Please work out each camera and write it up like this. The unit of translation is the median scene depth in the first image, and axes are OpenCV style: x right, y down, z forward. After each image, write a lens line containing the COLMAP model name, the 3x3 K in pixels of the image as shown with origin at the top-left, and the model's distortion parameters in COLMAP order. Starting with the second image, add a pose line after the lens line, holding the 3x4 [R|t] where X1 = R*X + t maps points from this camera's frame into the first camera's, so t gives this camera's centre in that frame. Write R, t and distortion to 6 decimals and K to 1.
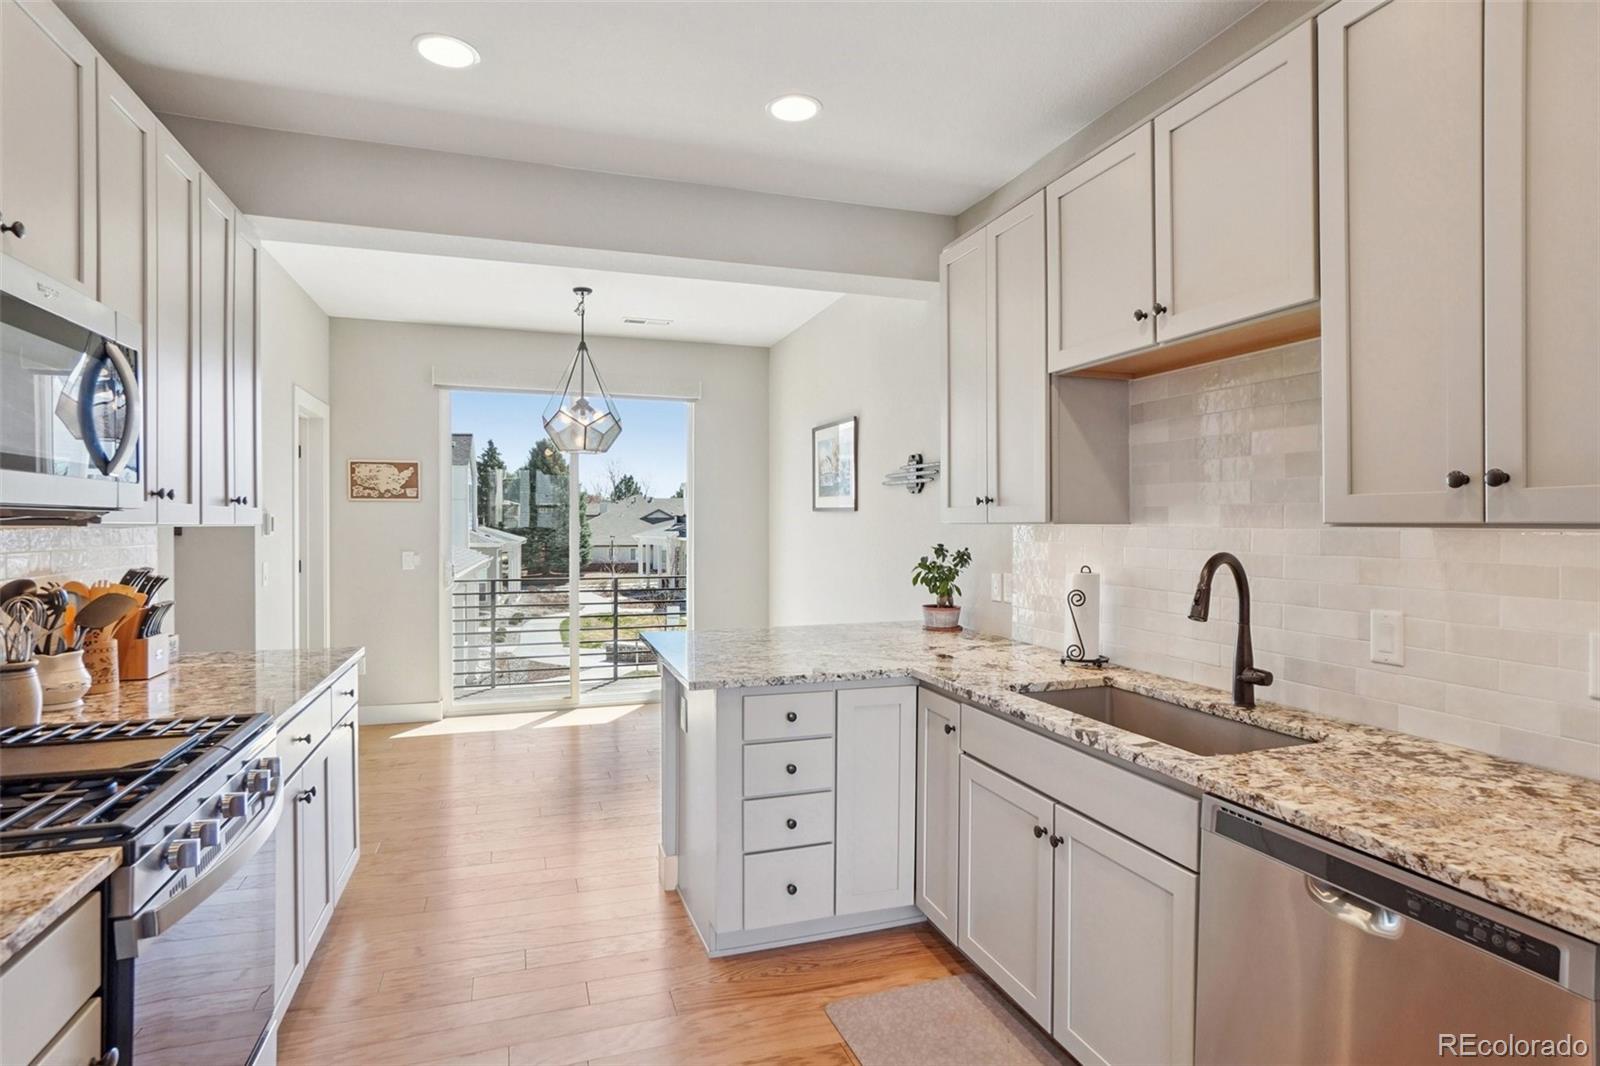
lens RADIAL K [[847.0, 0, 812.4], [0, 847.0, 527.9], [0, 0, 1]] dist [-0.031058, 0.013063]
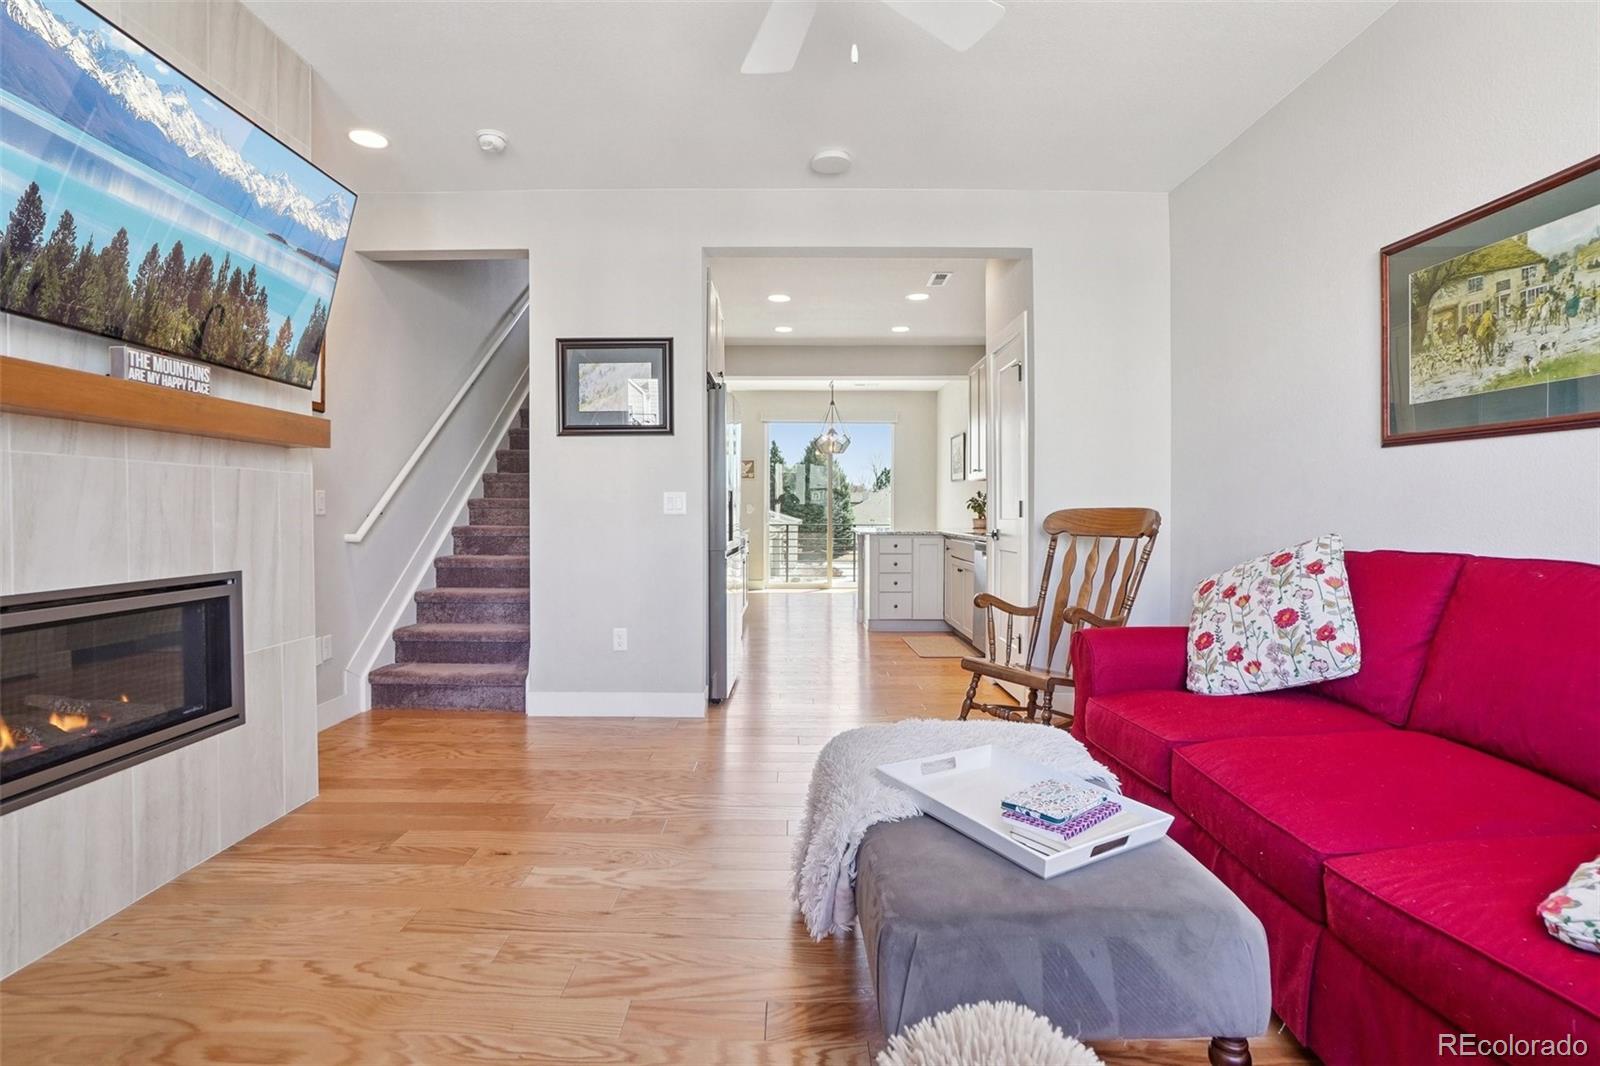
lens RADIAL K [[750.1, 0, 751.2], [0, 750.1, 511.8], [0, 0, 1]] dist [-0.026483, 0.002696]
pose [[0.923436, 0.004697, -0.383723, 0.431008], [-0.005812, 0.999982, -0.001747, 0.098735], [0.383707, 0.003843, 0.923447, -1.333541]]
